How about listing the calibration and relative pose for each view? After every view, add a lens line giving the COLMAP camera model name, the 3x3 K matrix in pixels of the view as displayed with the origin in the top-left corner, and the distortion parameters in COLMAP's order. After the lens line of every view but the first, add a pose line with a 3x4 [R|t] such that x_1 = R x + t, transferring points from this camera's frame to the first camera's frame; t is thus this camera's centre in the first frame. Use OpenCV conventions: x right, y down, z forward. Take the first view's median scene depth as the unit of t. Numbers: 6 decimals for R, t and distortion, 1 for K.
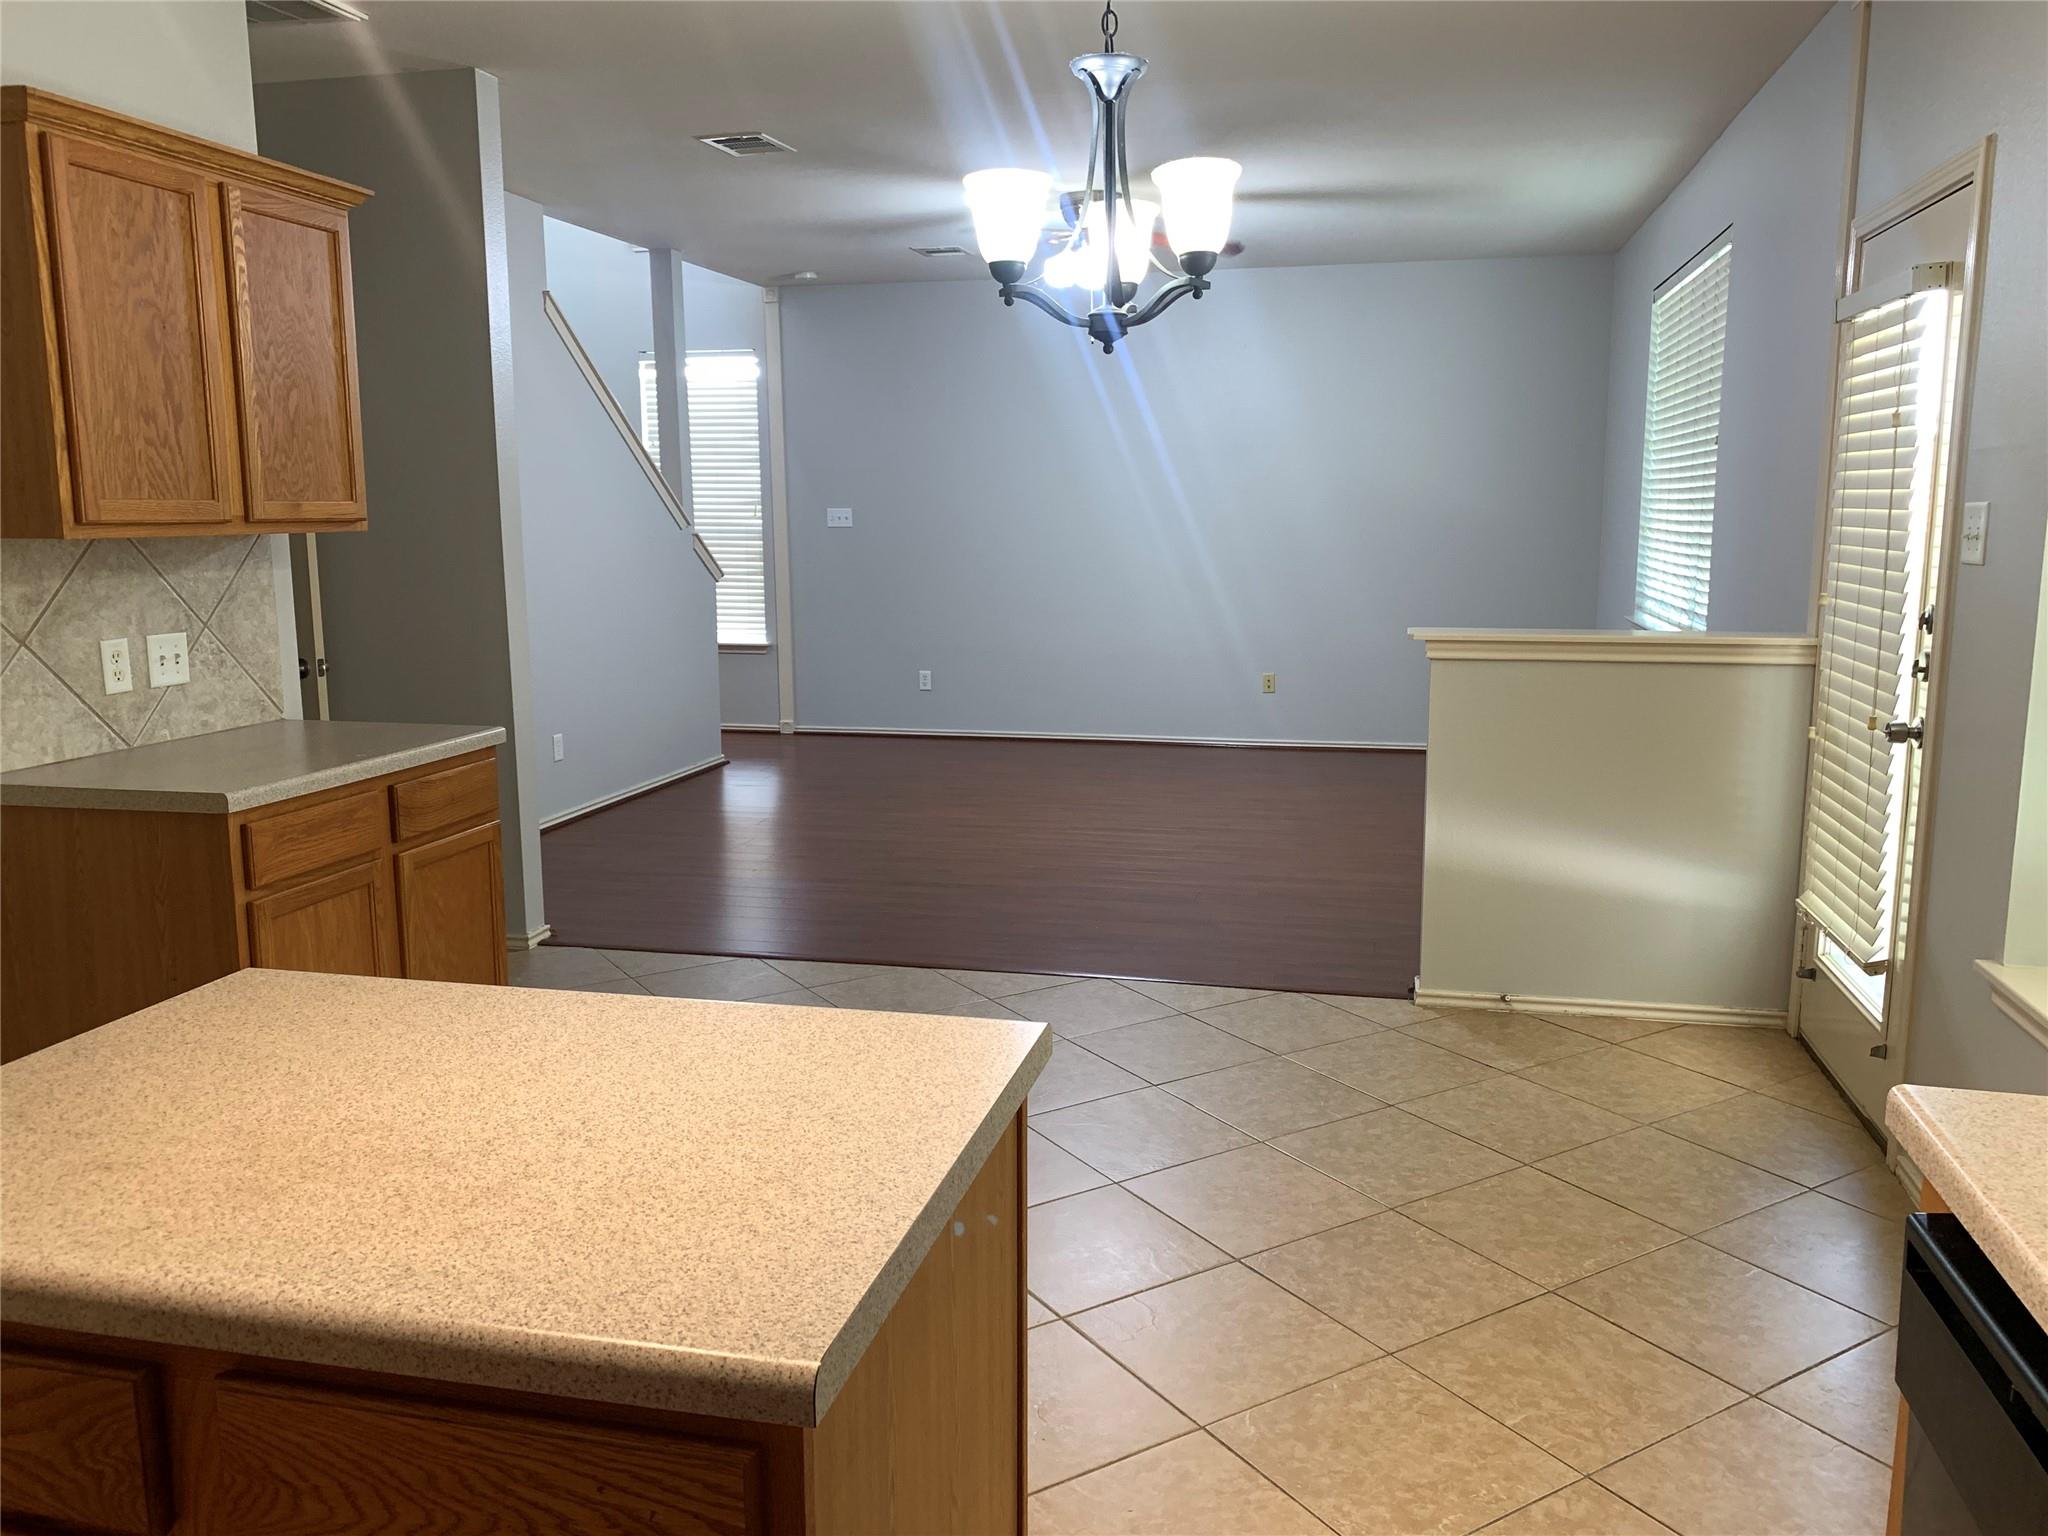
lens RADIAL K [[1579.3, 0, 1021.4], [0, 1579.3, 735.6], [0, 0, 1]] dist [0.016404, -0.001880]
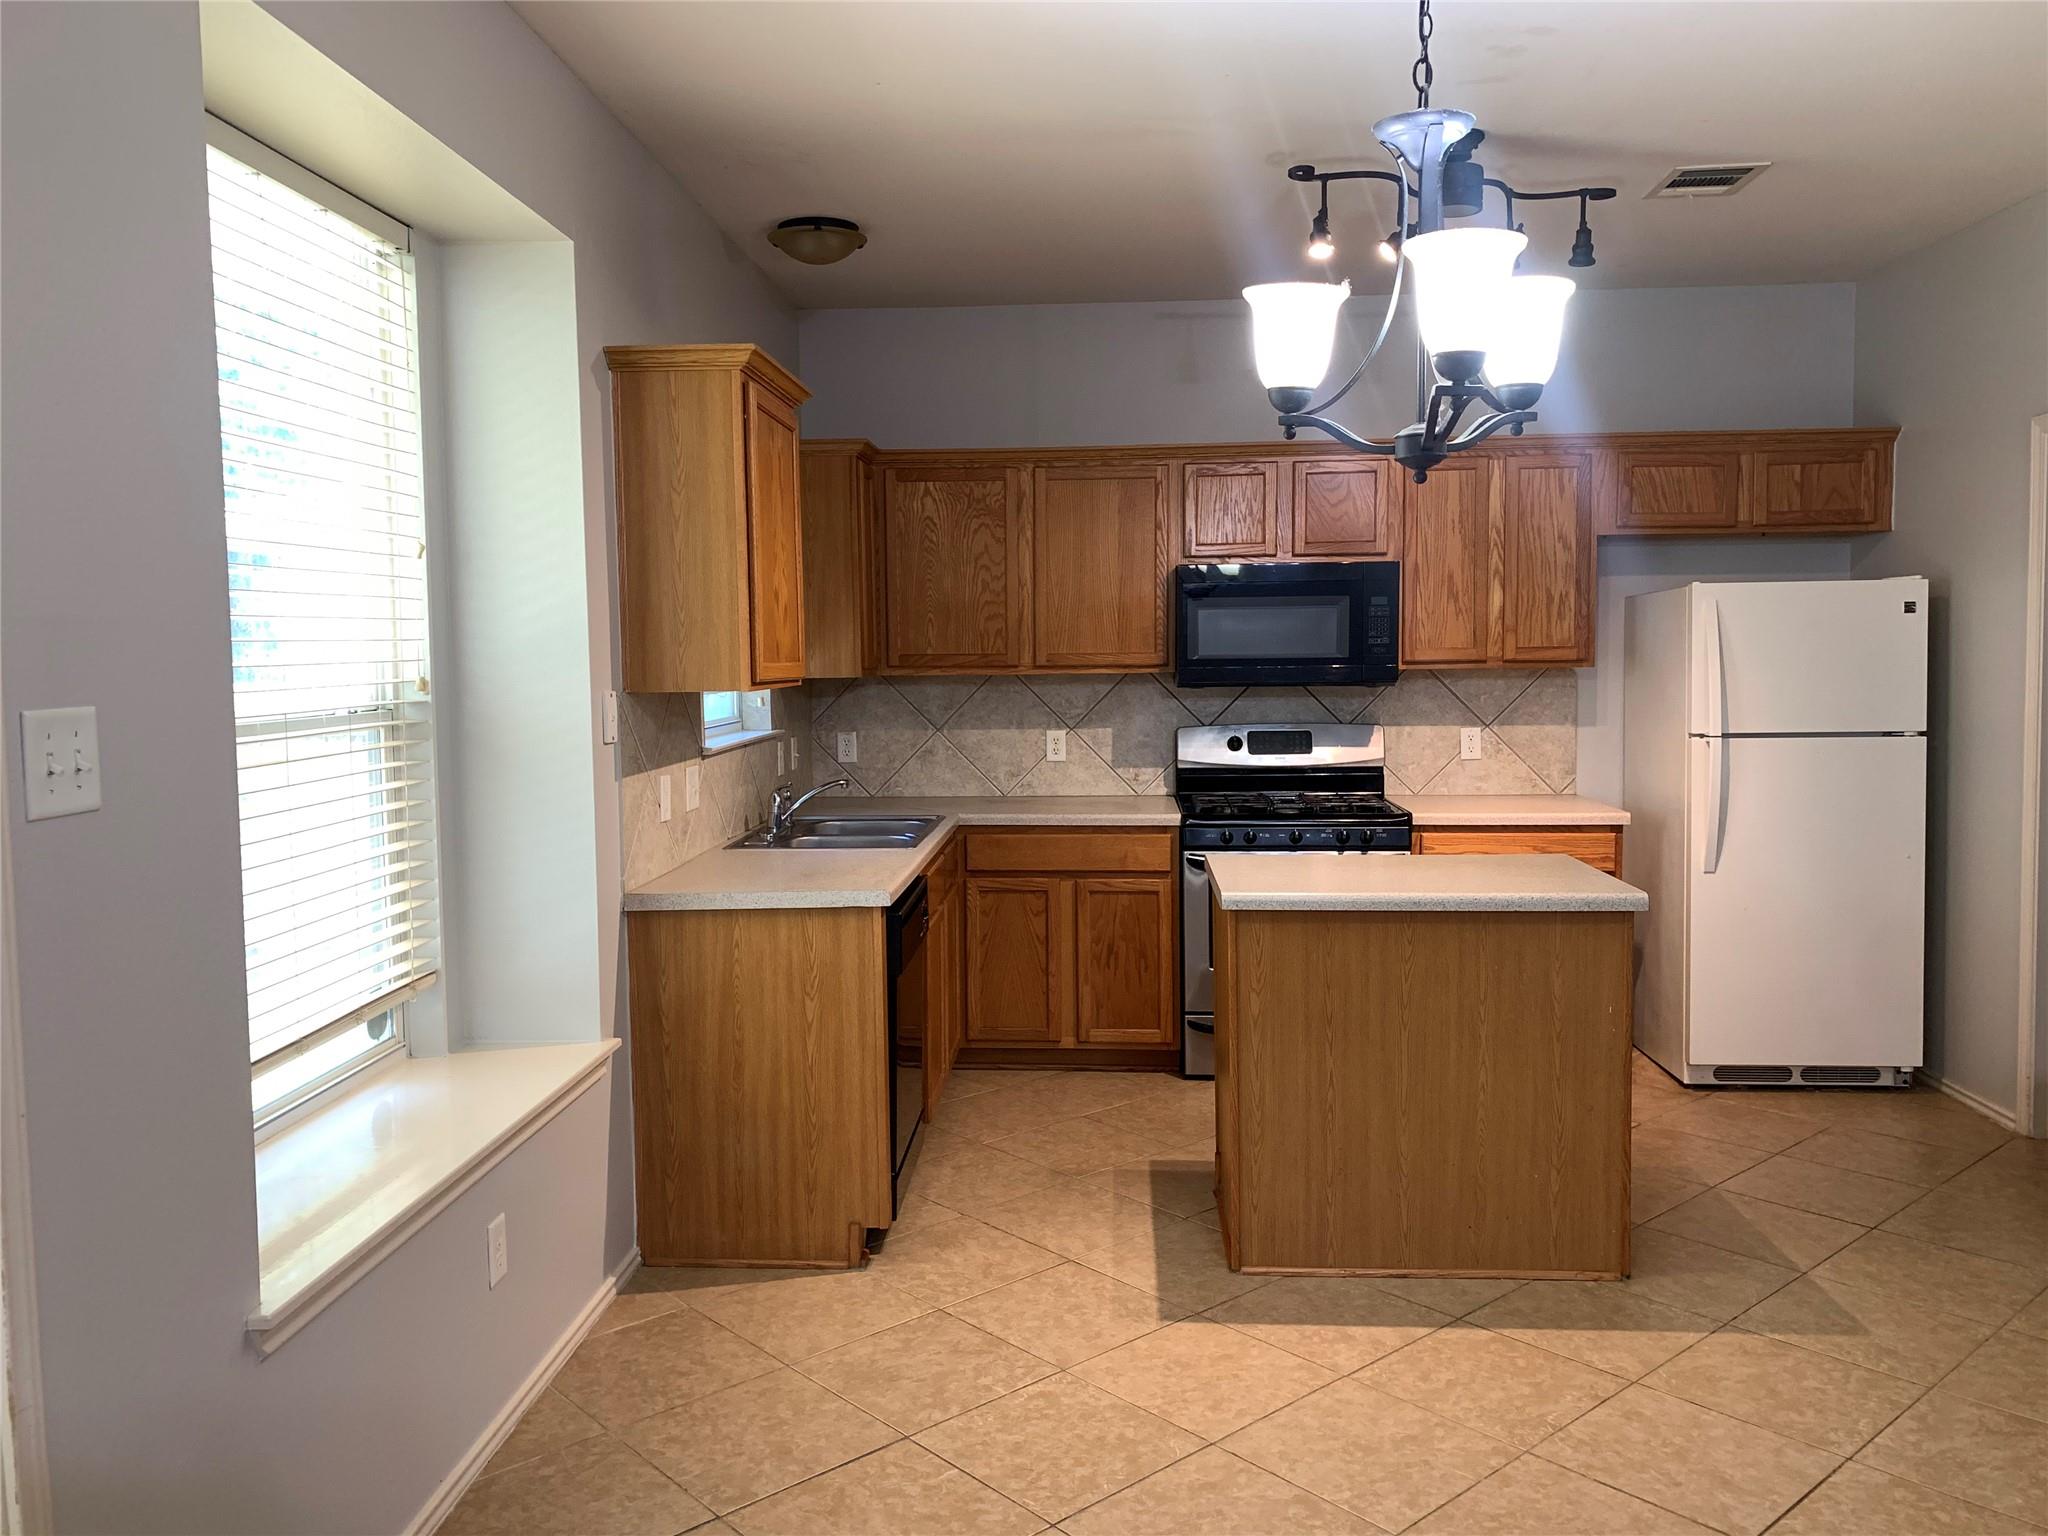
lens RADIAL K [[1552.2, 0, 1003.5], [0, 1552.2, 751.3], [0, 0, 1]] dist [0.103606, -0.239192]
pose [[-0.986526, 0.027609, -0.161259, 0.308824], [-0.006365, 0.978435, 0.206458, -0.215385], [0.163481, 0.204703, -0.965075, 1.393729]]
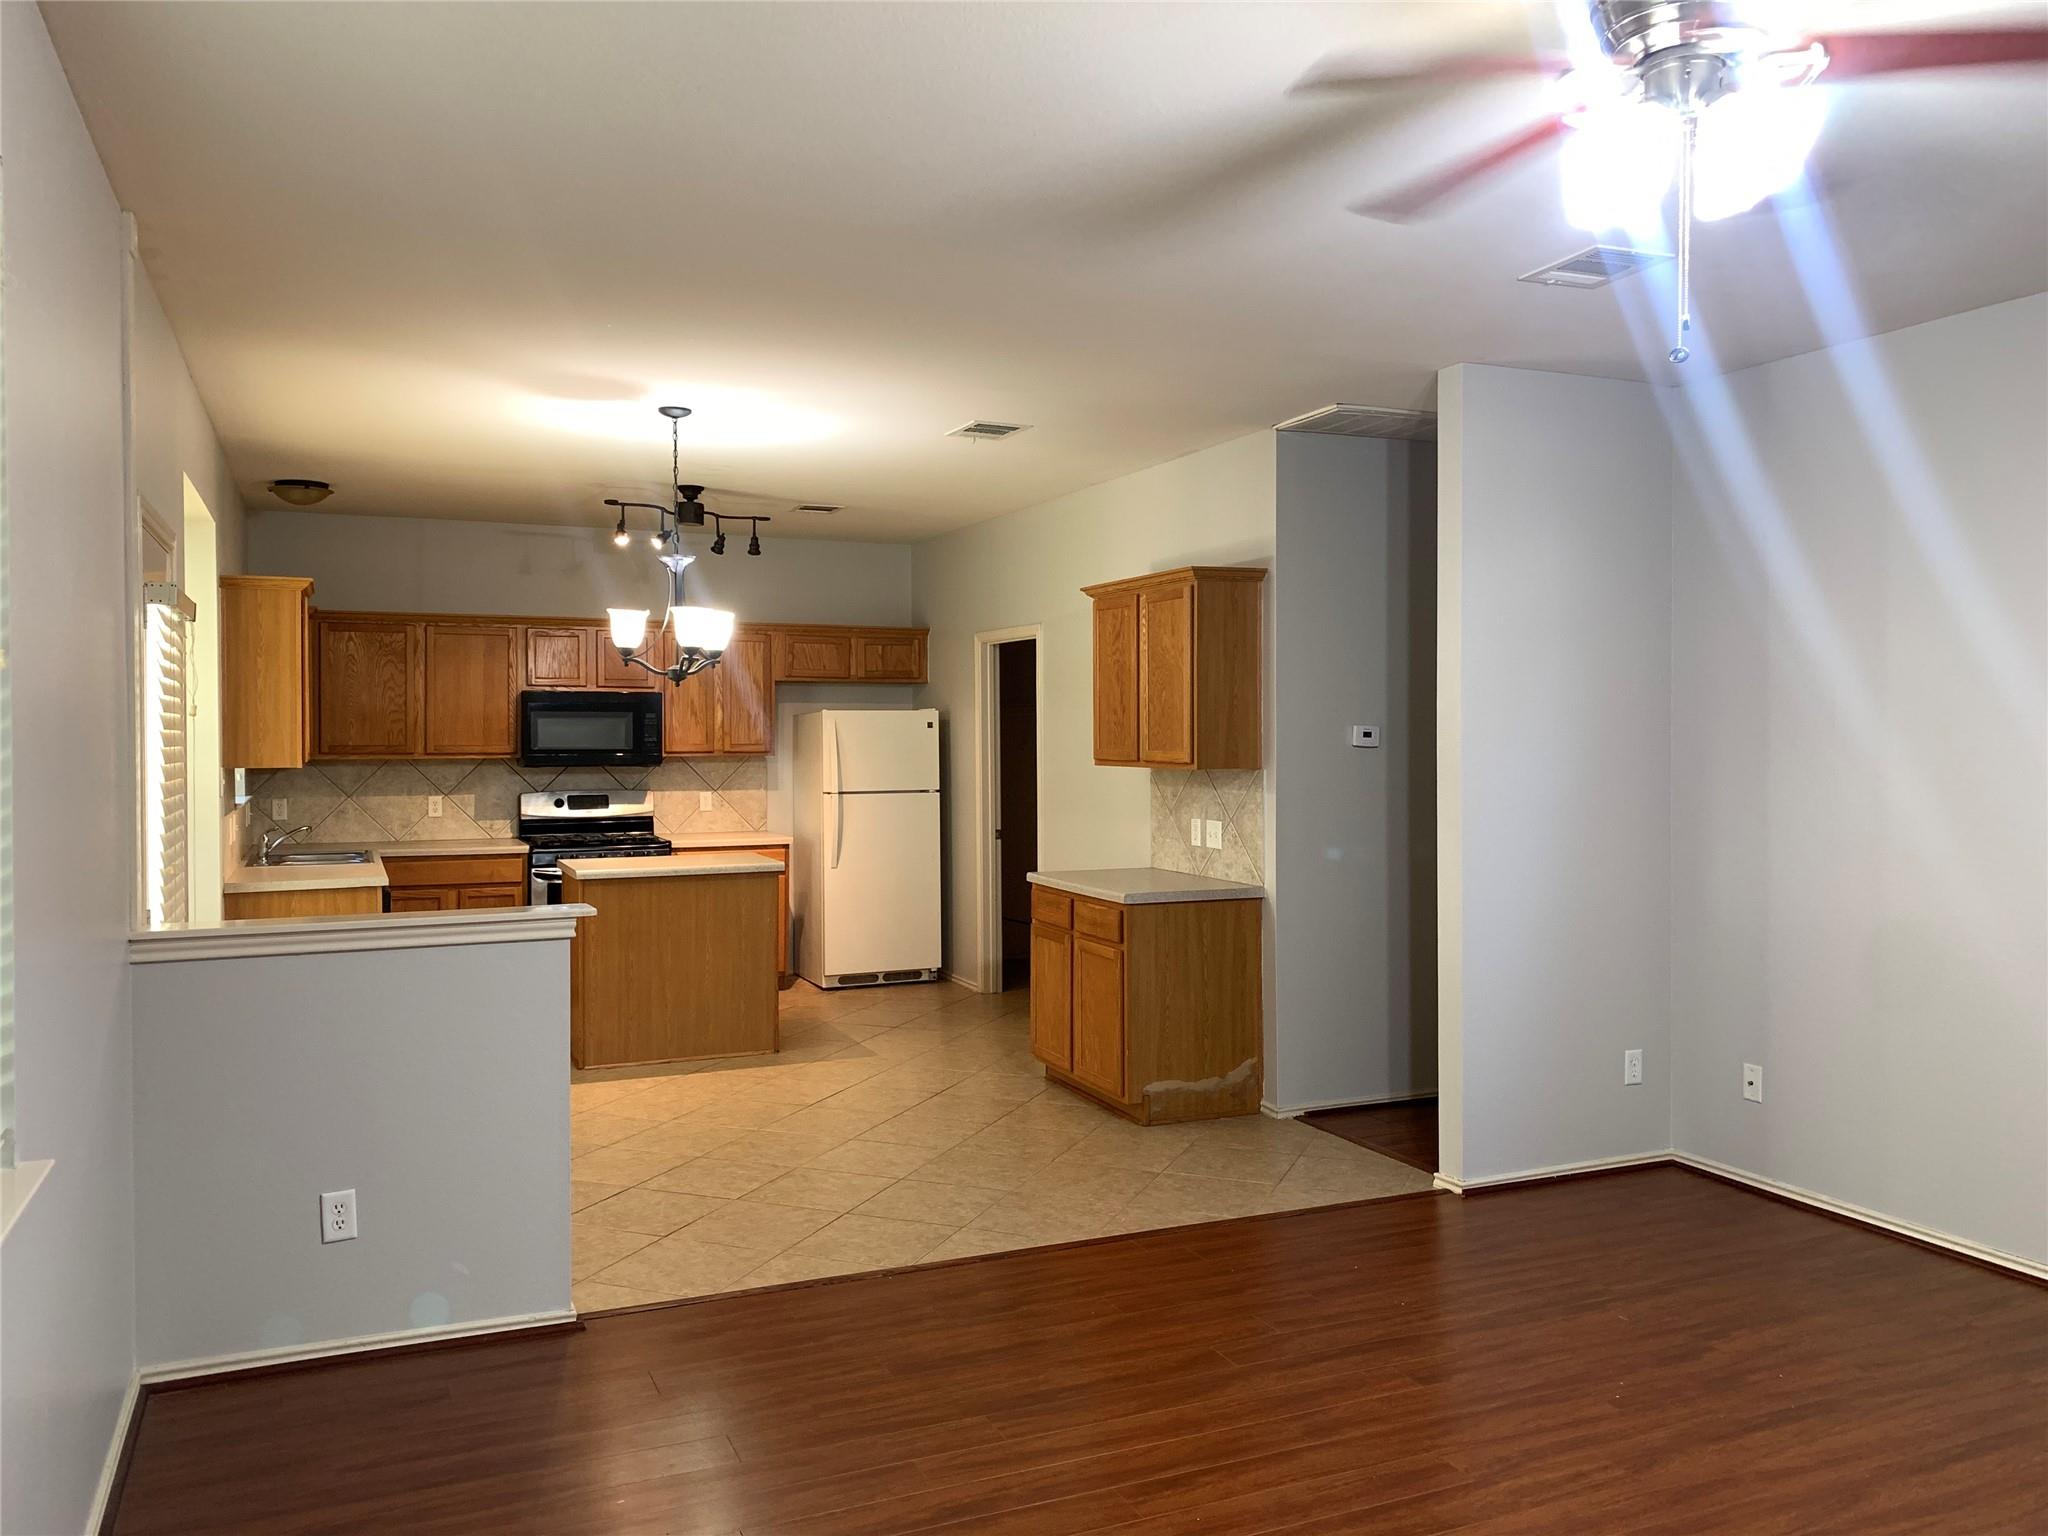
lens RADIAL K [[1550.4, 0, 1024.1], [0, 1550.4, 747.8], [0, 0, 1]] dist [0.167298, -0.477706]
pose [[-0.797947, 0.013208, -0.602583, 0.752063], [-0.080738, 0.988407, 0.128579, -0.373321], [0.597296, 0.151251, -0.787630, 2.341785]]
